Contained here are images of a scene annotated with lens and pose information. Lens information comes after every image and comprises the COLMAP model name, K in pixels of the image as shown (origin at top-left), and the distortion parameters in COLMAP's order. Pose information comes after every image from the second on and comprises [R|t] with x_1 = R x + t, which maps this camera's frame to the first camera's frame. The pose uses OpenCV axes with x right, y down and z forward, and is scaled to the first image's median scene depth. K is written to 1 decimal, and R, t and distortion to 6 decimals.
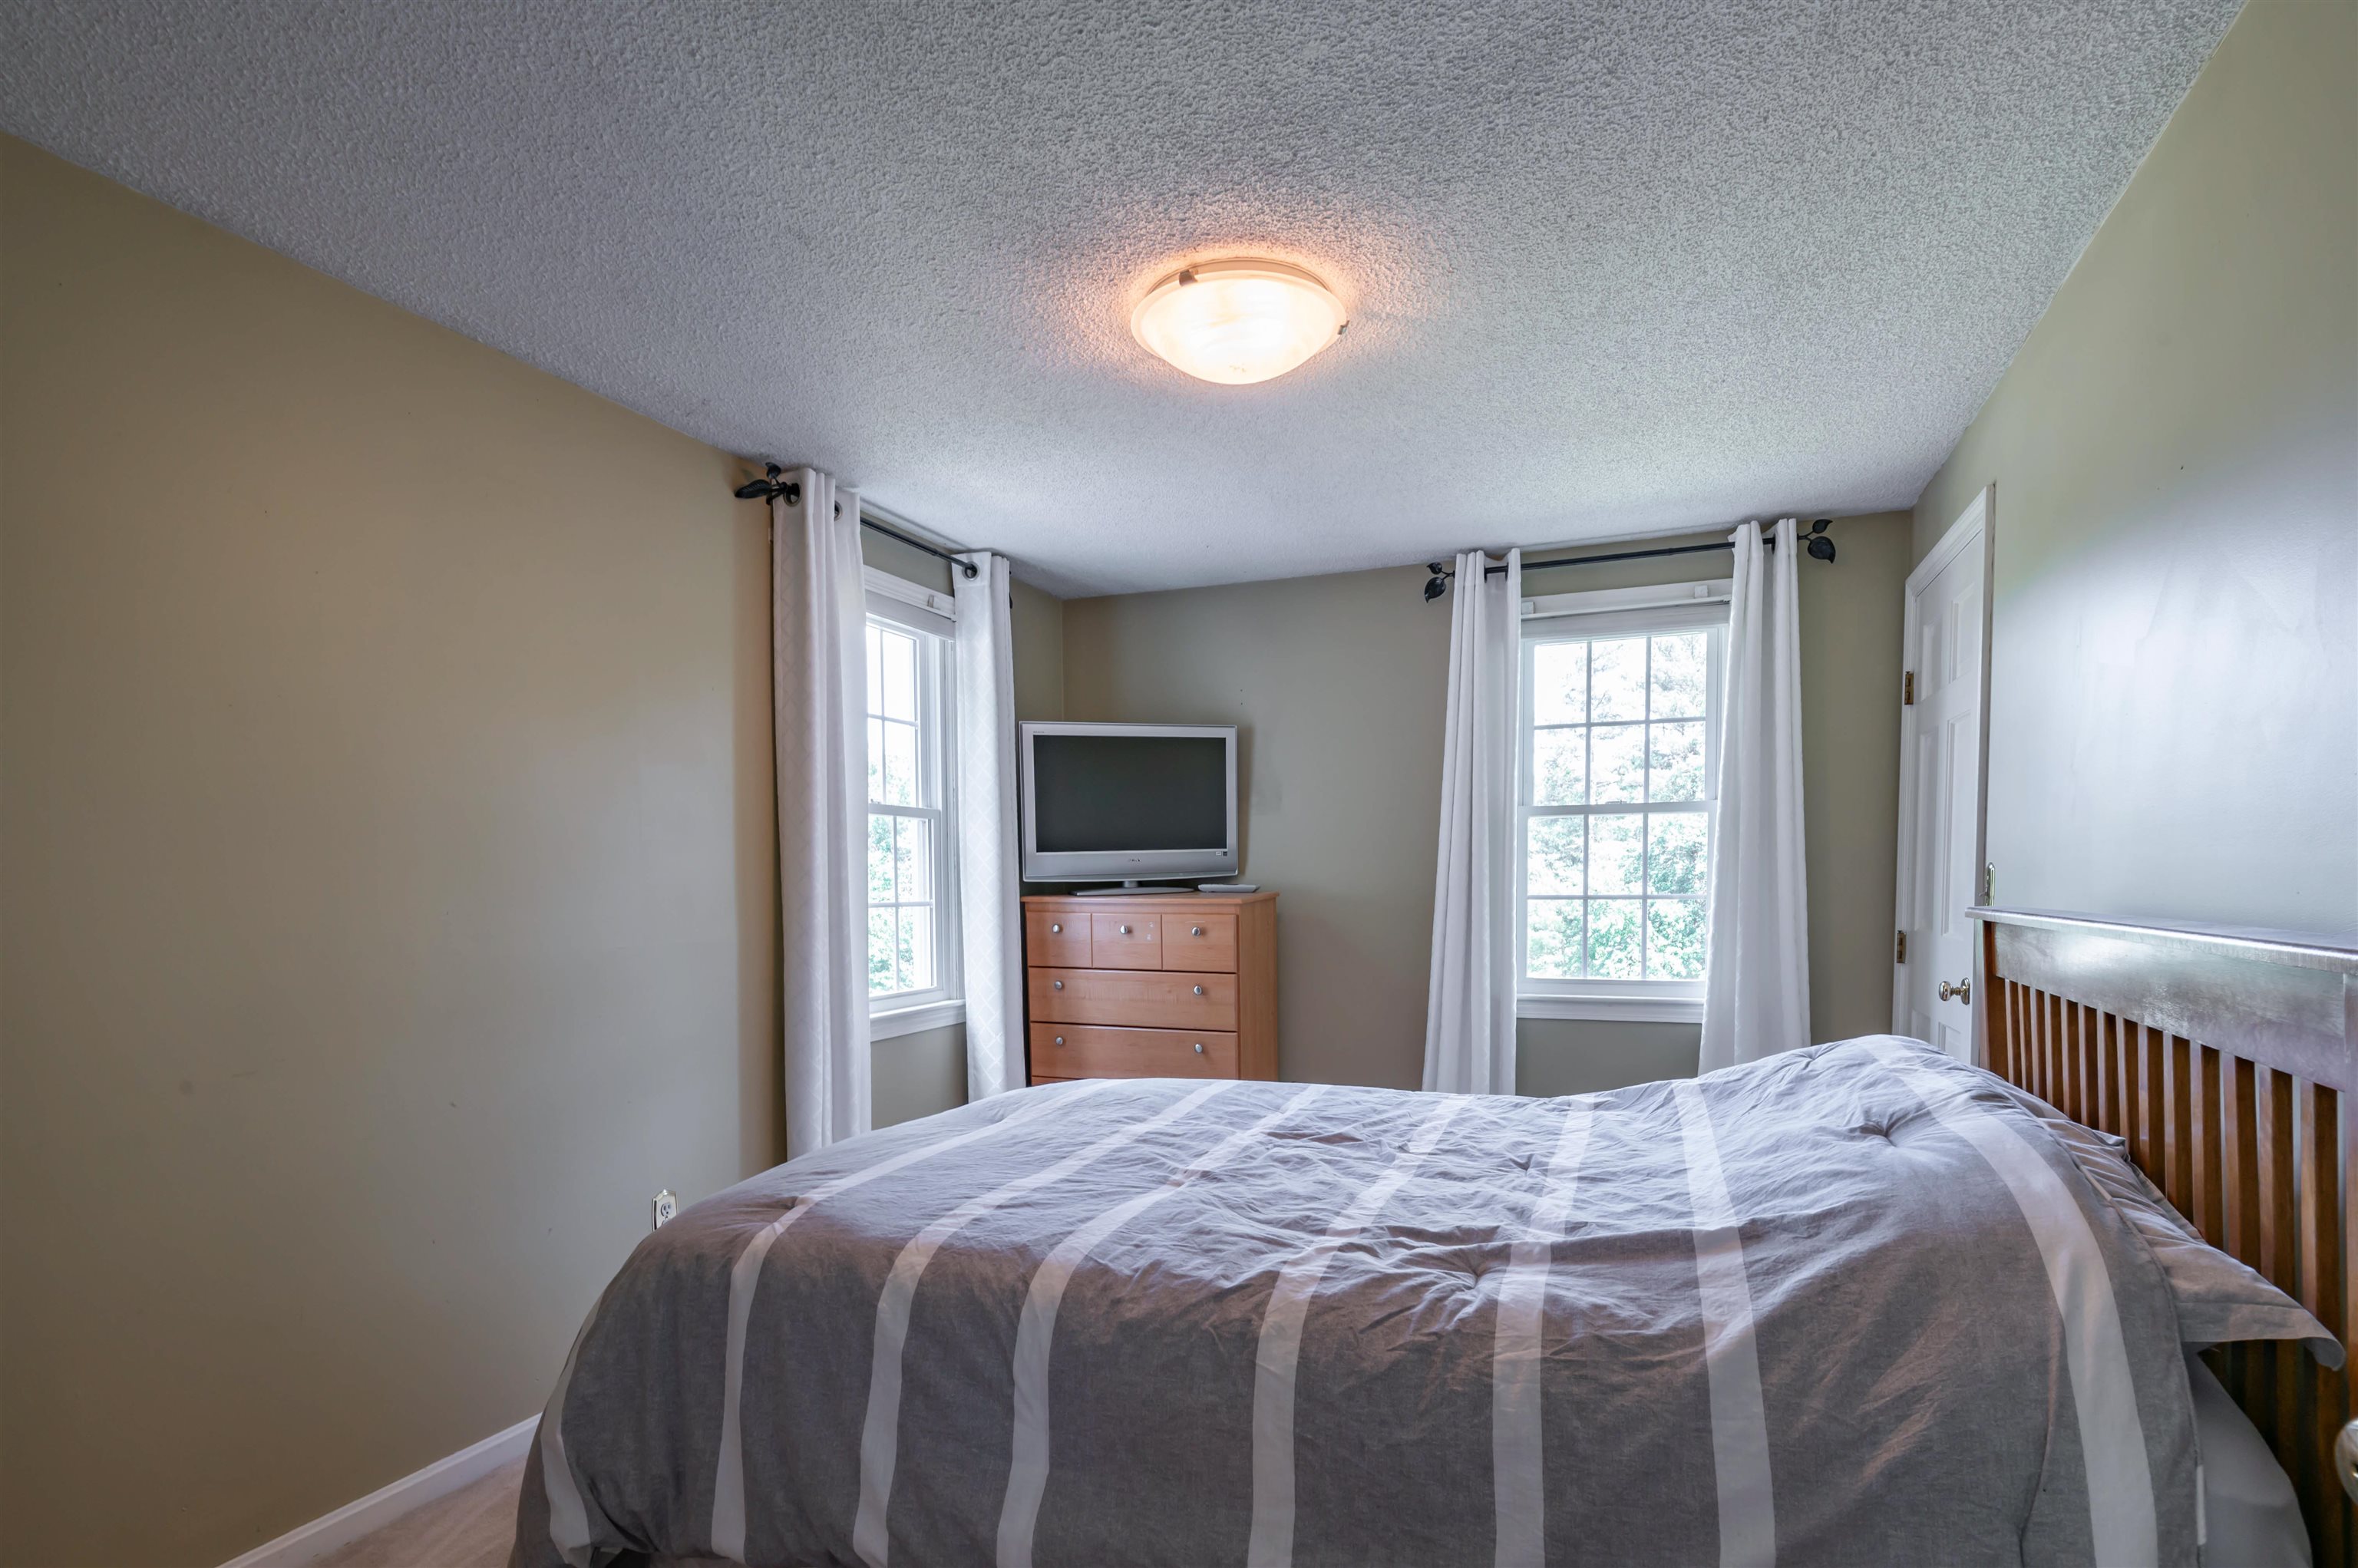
lens RADIAL K [[1172.5, 0, 1181.1], [0, 1172.5, 966.6], [0, 0, 1]] dist [-0.026810, 0.000010]
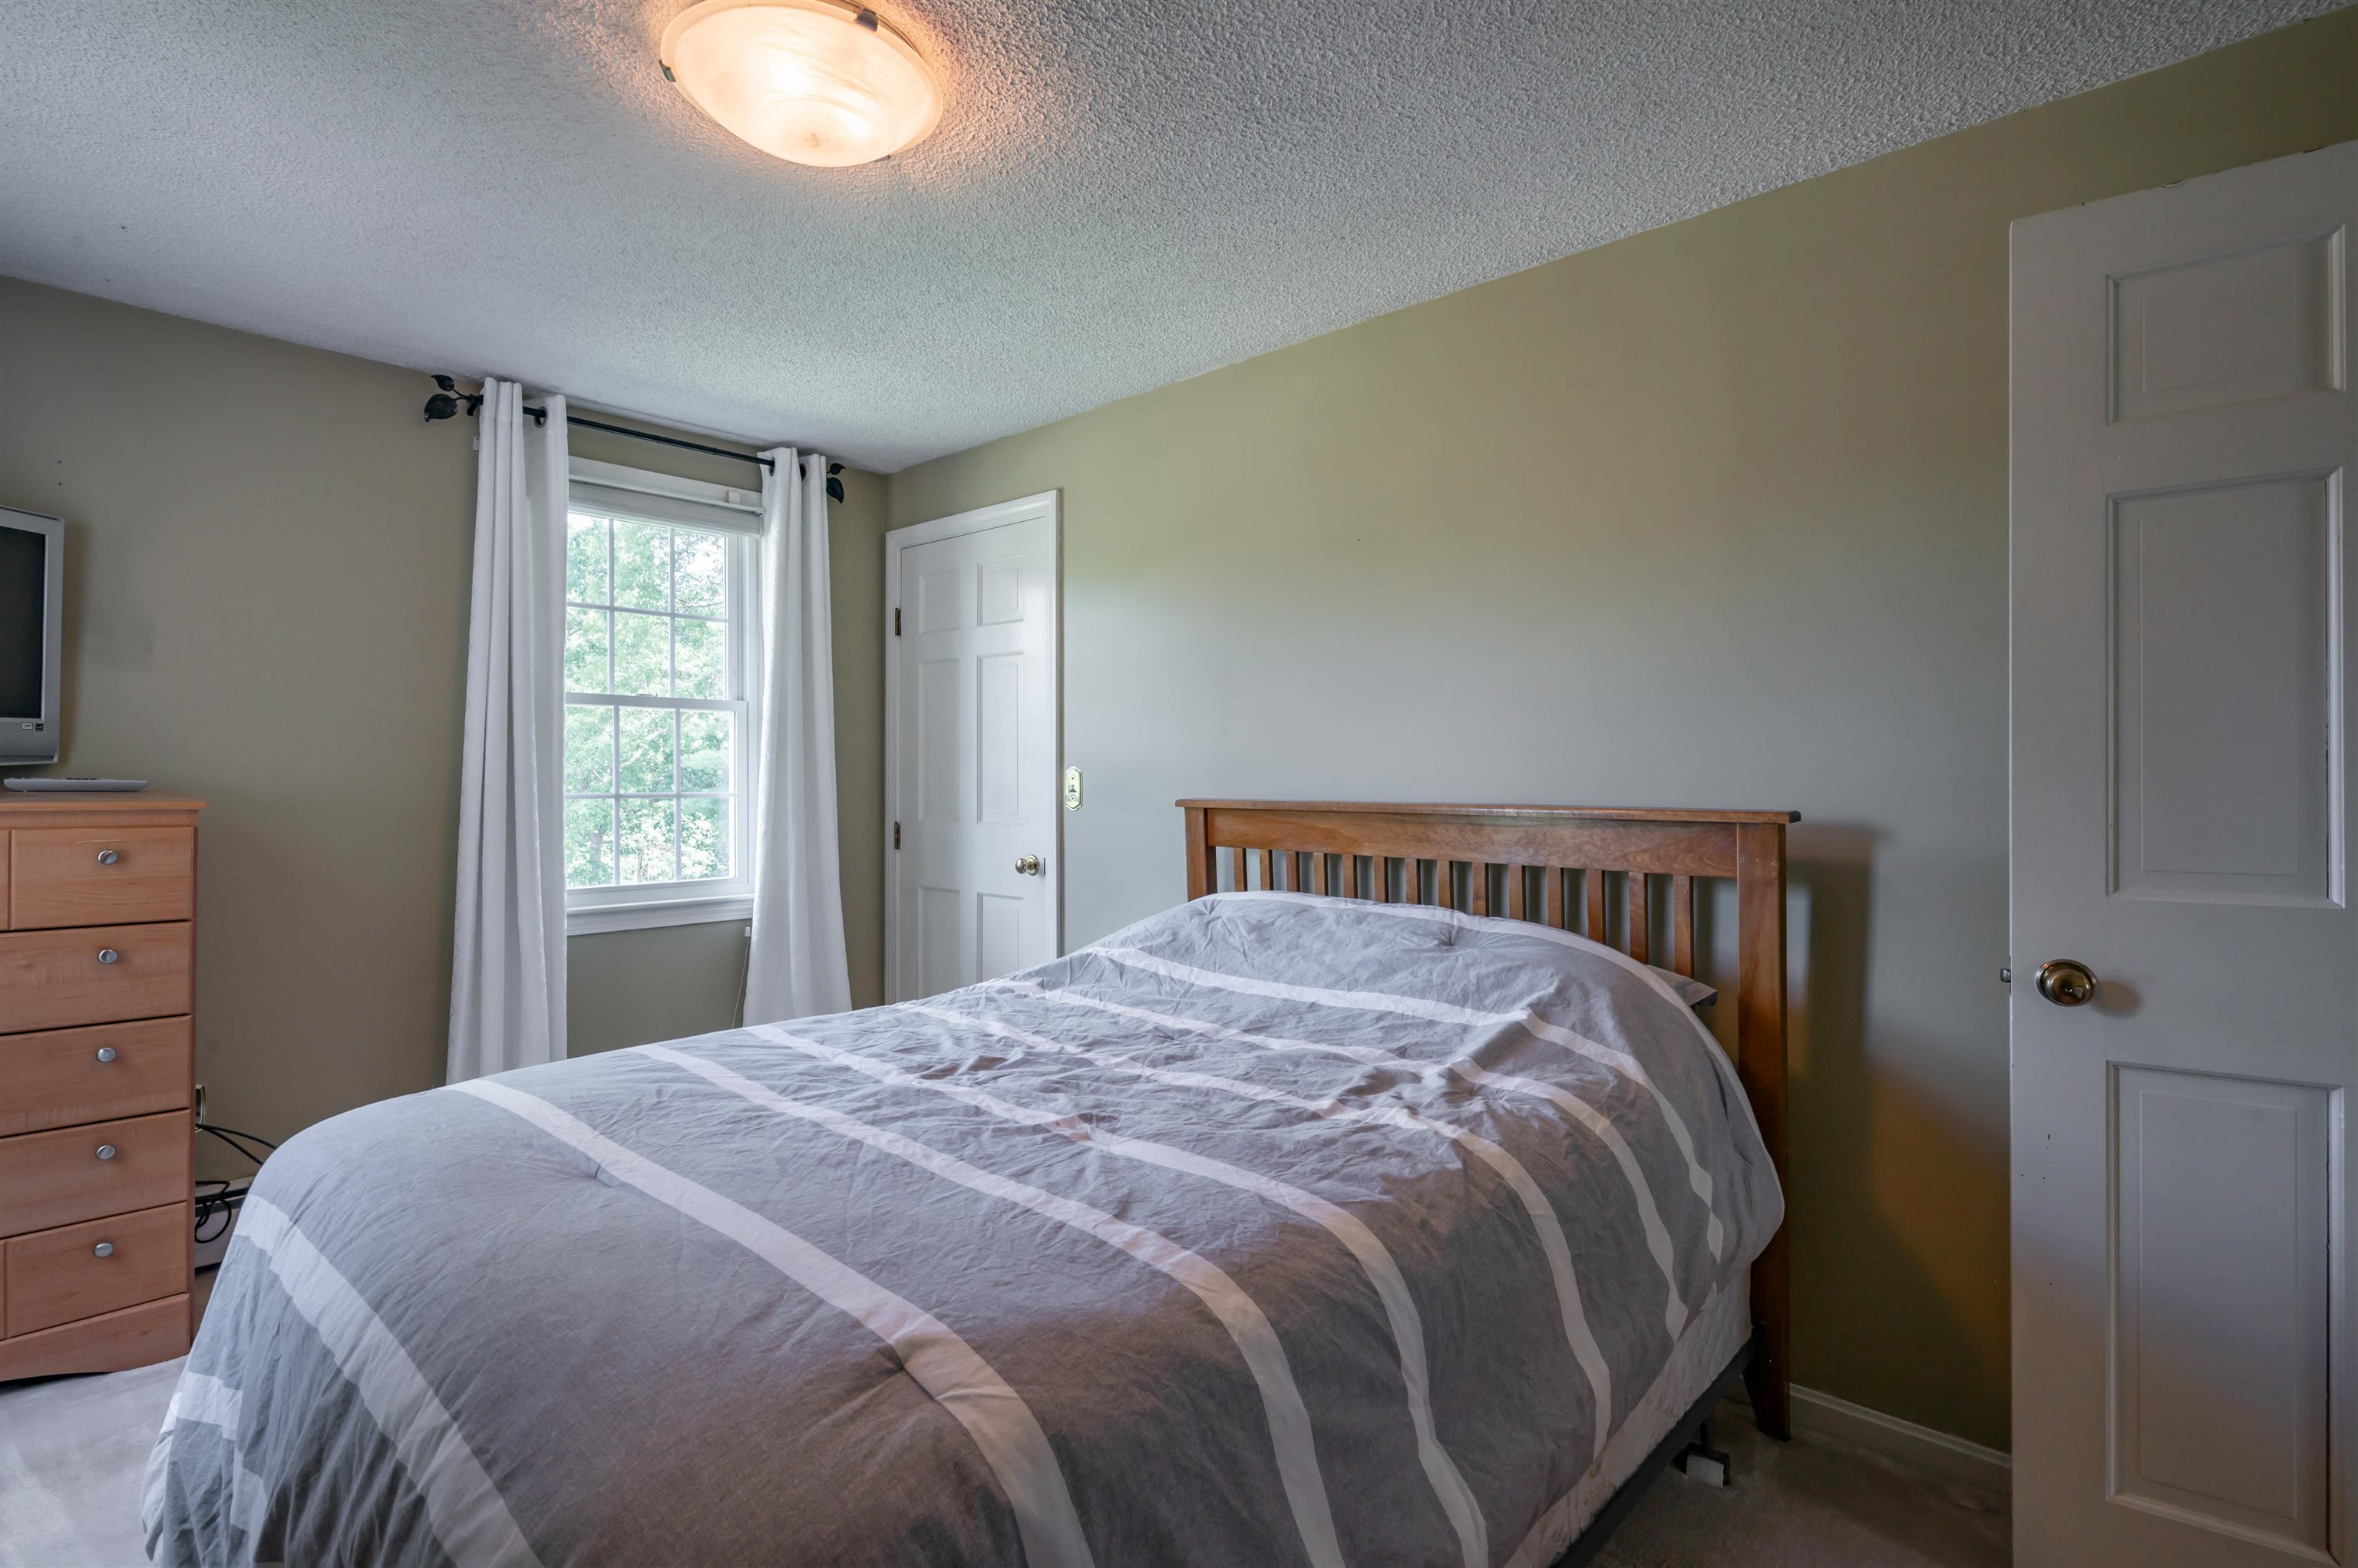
lens RADIAL K [[1124.3, 0, 1179.0], [0, 1124.3, 784.0], [0, 0, 1]] dist [0.012813, 0.000125]
pose [[0.353774, 0.004185, 0.935321, -0.349581], [0.060891, 0.997766, -0.027496, -0.019238], [-0.933347, 0.066680, 0.352729, 0.302582]]
